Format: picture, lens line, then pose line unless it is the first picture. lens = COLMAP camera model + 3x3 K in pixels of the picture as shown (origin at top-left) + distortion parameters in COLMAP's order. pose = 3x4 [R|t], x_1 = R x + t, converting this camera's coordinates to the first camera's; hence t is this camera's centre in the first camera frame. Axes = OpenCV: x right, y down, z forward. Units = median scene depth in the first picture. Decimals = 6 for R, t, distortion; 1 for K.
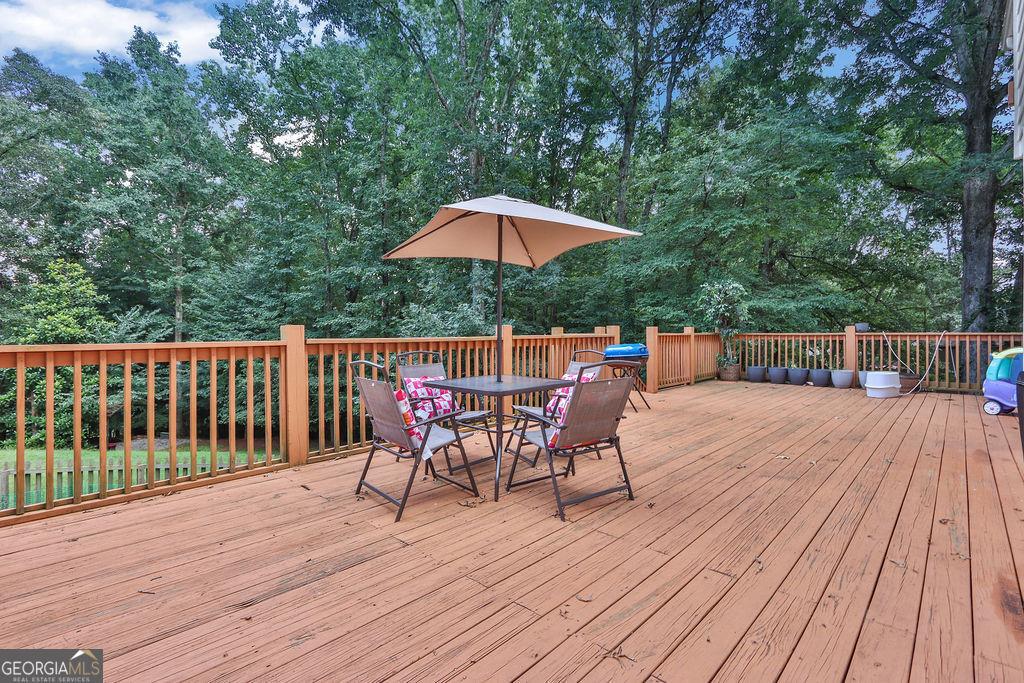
lens RADIAL K [[483.4, 0, 508.4], [0, 483.4, 322.7], [0, 0, 1]] dist [-0.002579, 0.001366]
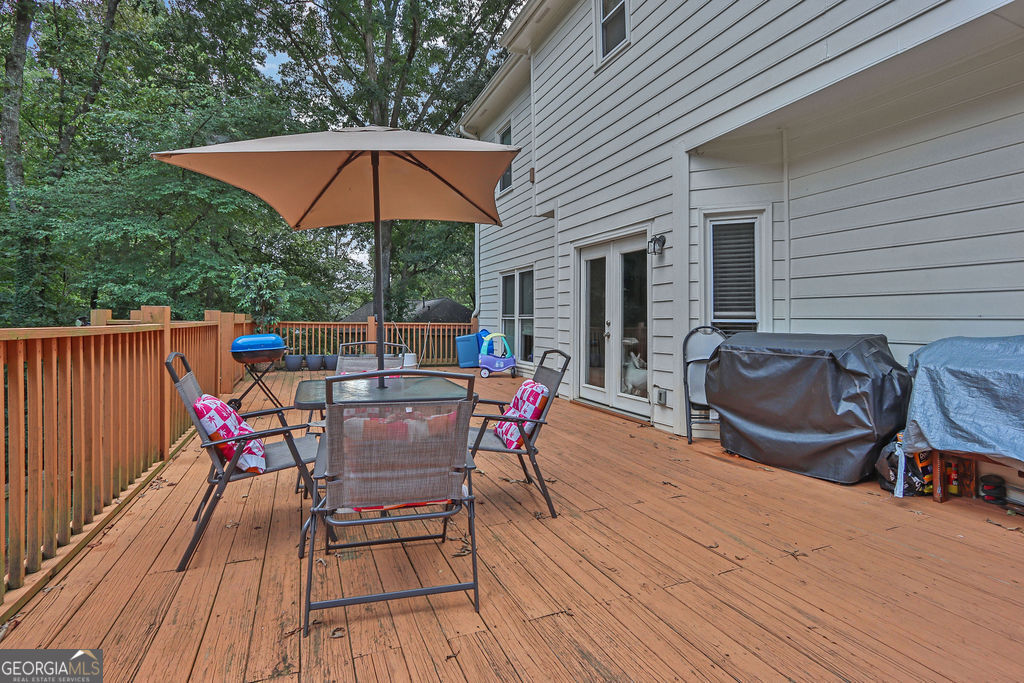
lens RADIAL K [[486.7, 0, 510.4], [0, 486.7, 323.4], [0, 0, 1]] dist [0.019561, 0.000334]
pose [[0.394573, 0.008009, 0.918830, -0.723206], [-0.031313, 0.999498, 0.004735, 0.017169], [-0.918331, -0.030639, 0.394626, 0.621514]]
